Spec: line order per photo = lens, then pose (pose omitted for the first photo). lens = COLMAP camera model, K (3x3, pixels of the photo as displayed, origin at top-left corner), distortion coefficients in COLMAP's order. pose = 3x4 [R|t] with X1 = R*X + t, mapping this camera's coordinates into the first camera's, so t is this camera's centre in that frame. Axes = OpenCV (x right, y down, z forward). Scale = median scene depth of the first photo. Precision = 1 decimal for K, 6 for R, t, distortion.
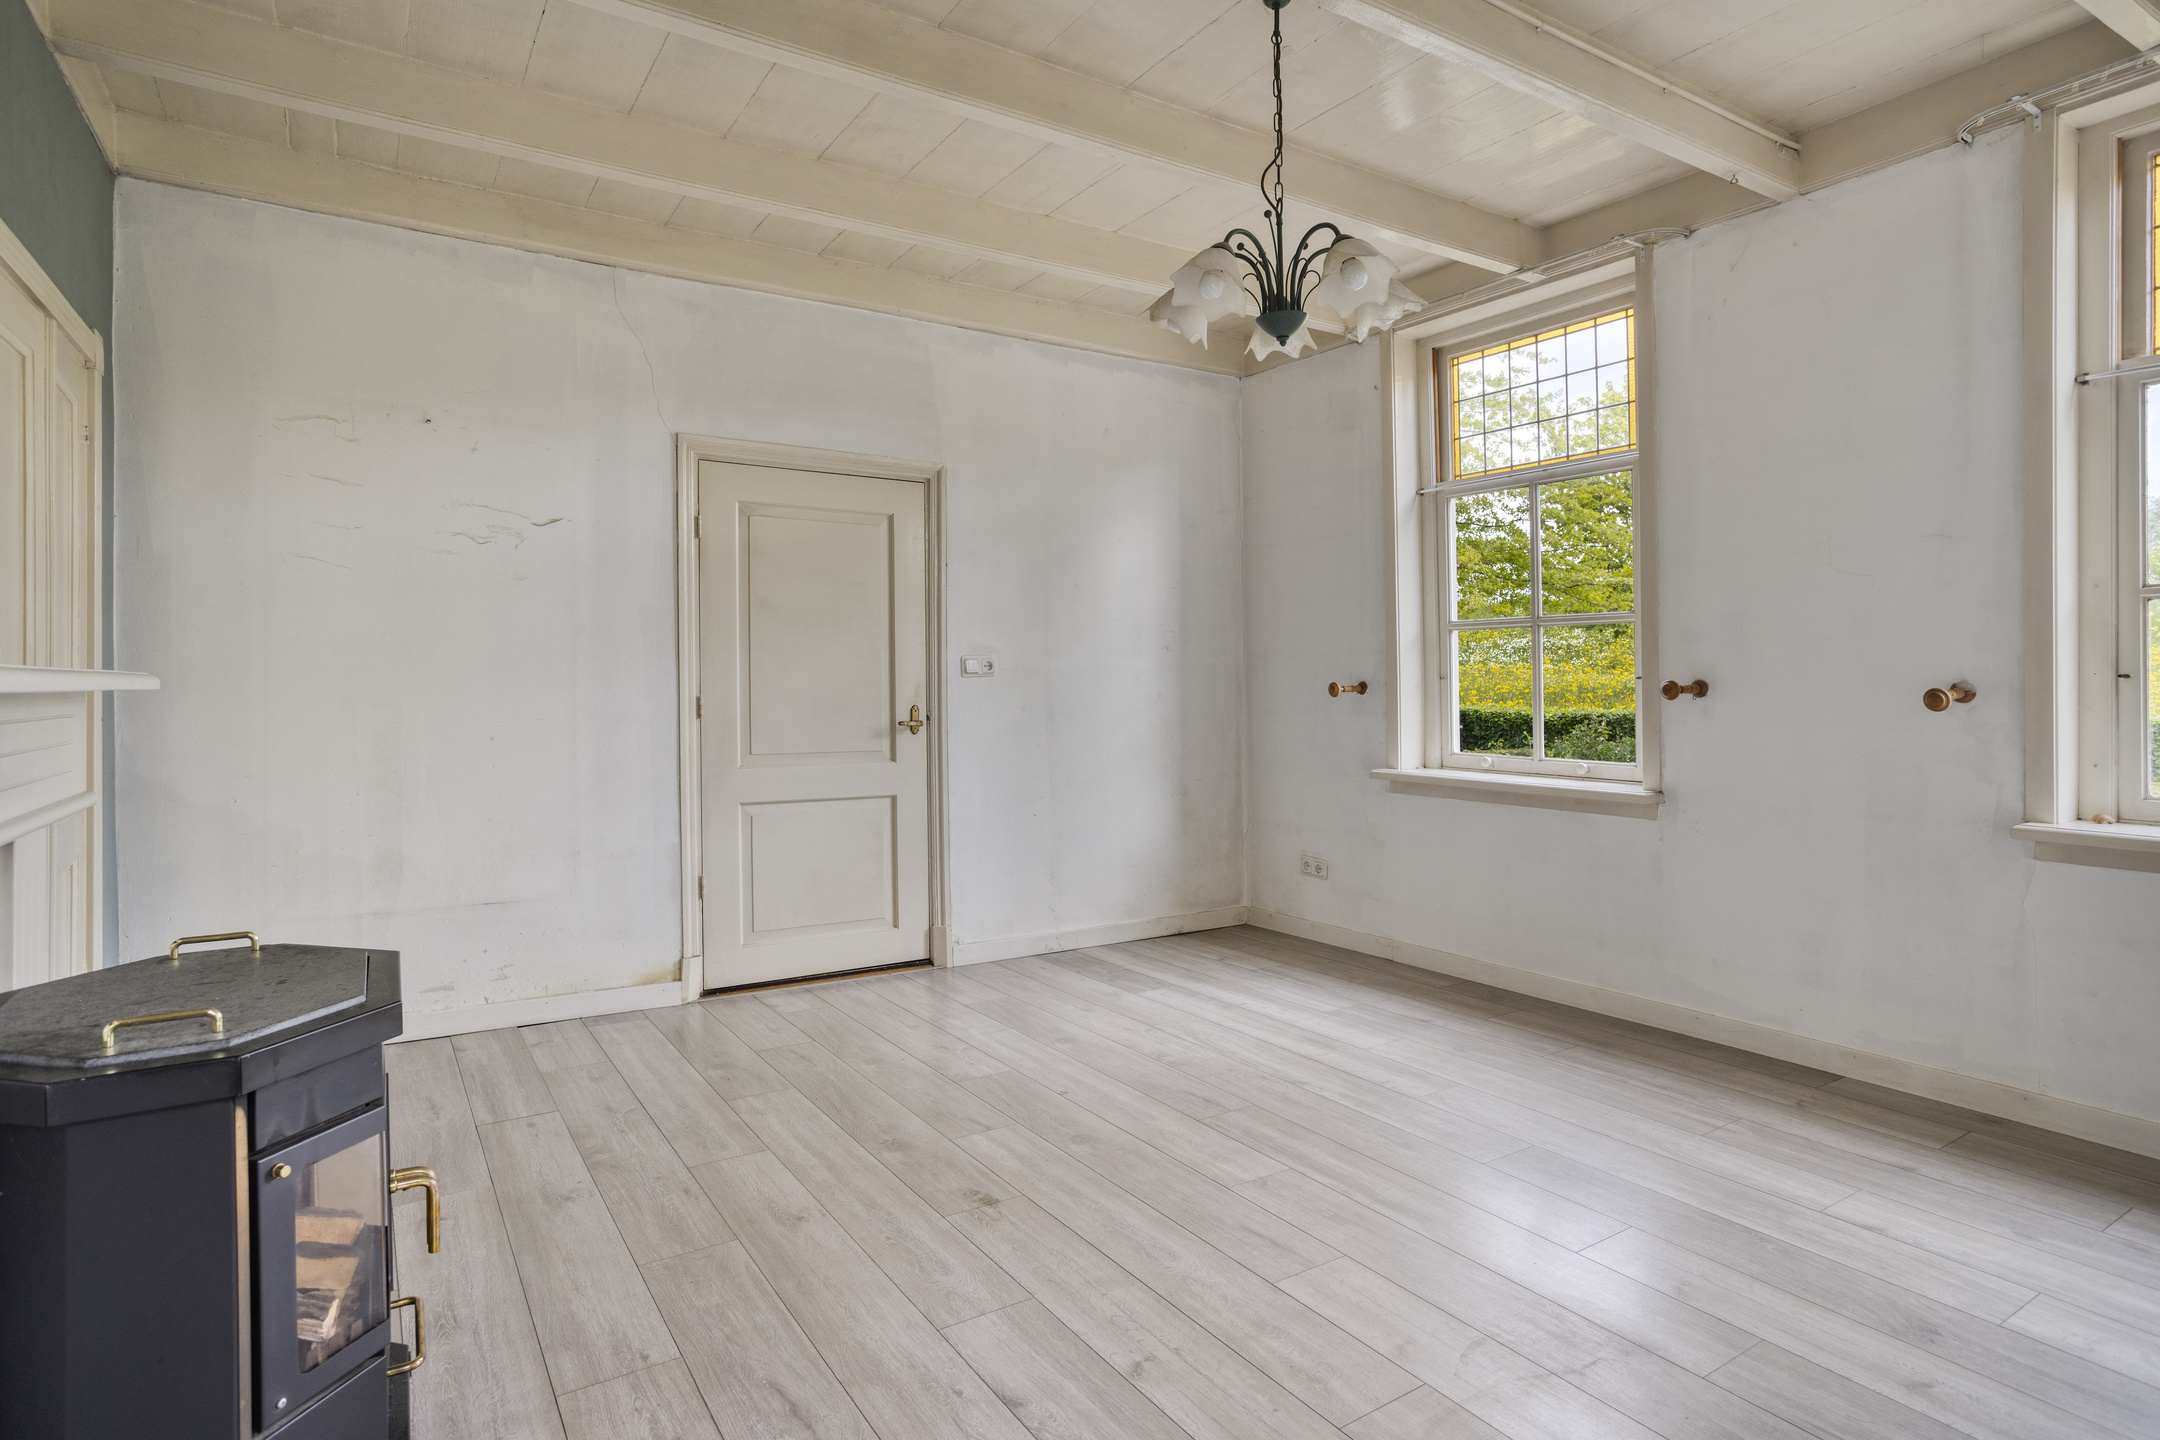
lens RADIAL K [[1150.7, 0, 1079.9], [0, 1150.7, 705.2], [0, 0, 1]] dist [0.019059, -0.000175]
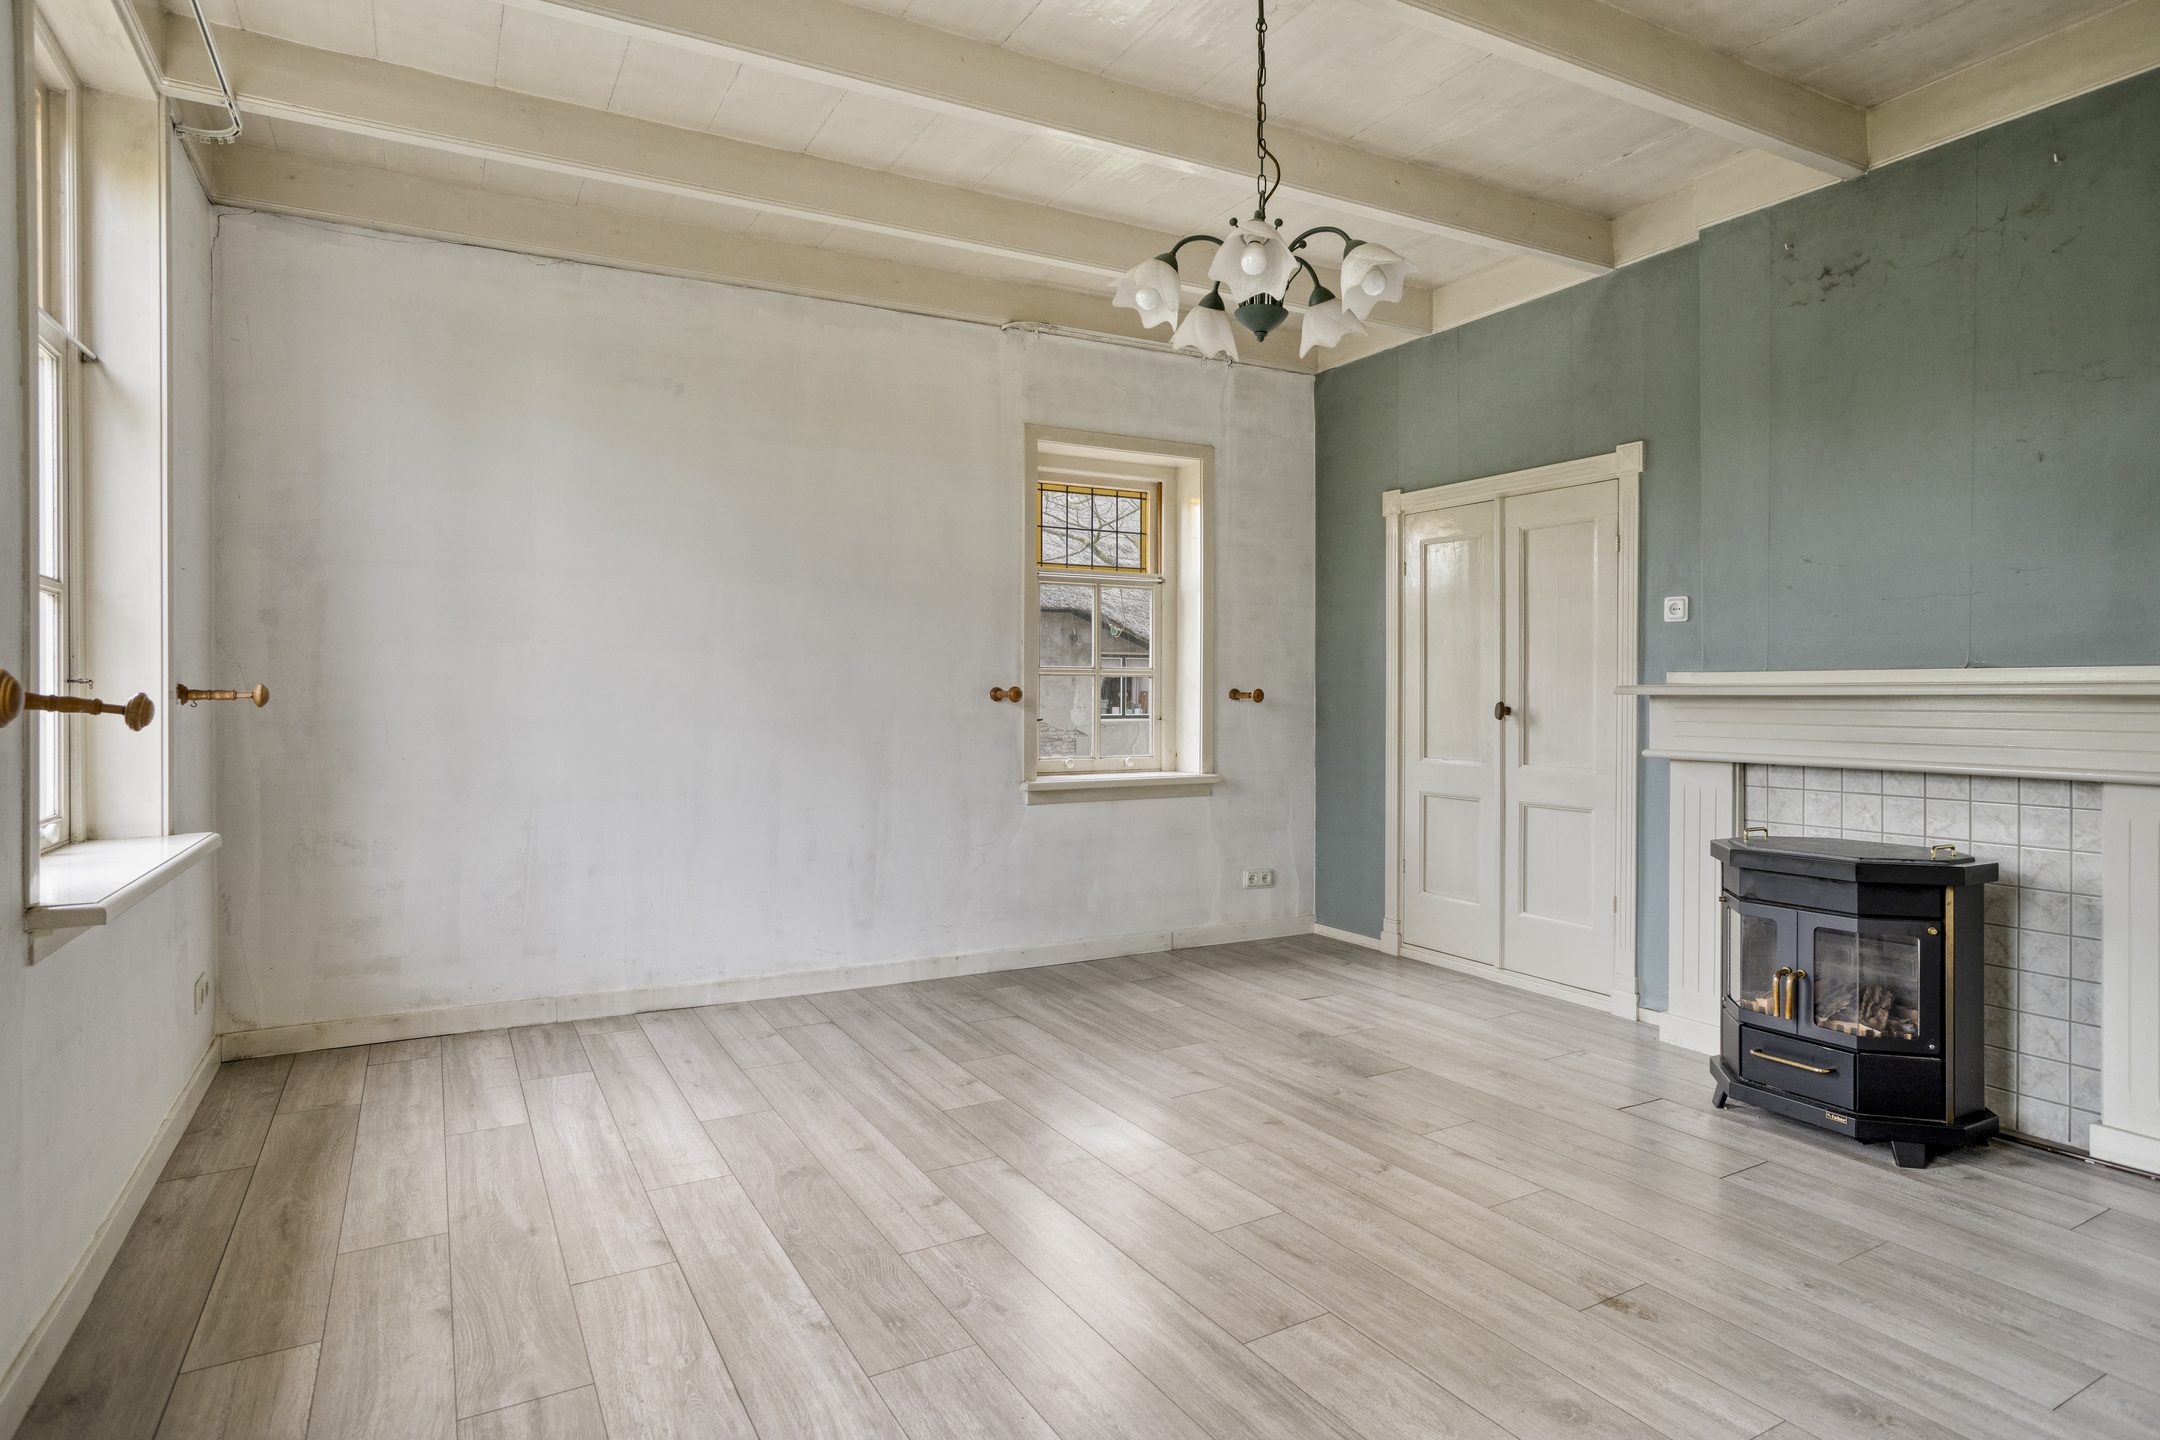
lens RADIAL K [[1178.1, 0, 1077.4], [0, 1178.1, 707.5], [0, 0, 1]] dist [-0.002258, -0.000978]
pose [[-0.998462, -0.002109, 0.055399, 0.271247], [-0.000782, 0.999712, 0.023970, -0.024551], [-0.055434, 0.023890, -0.998177, 1.907756]]
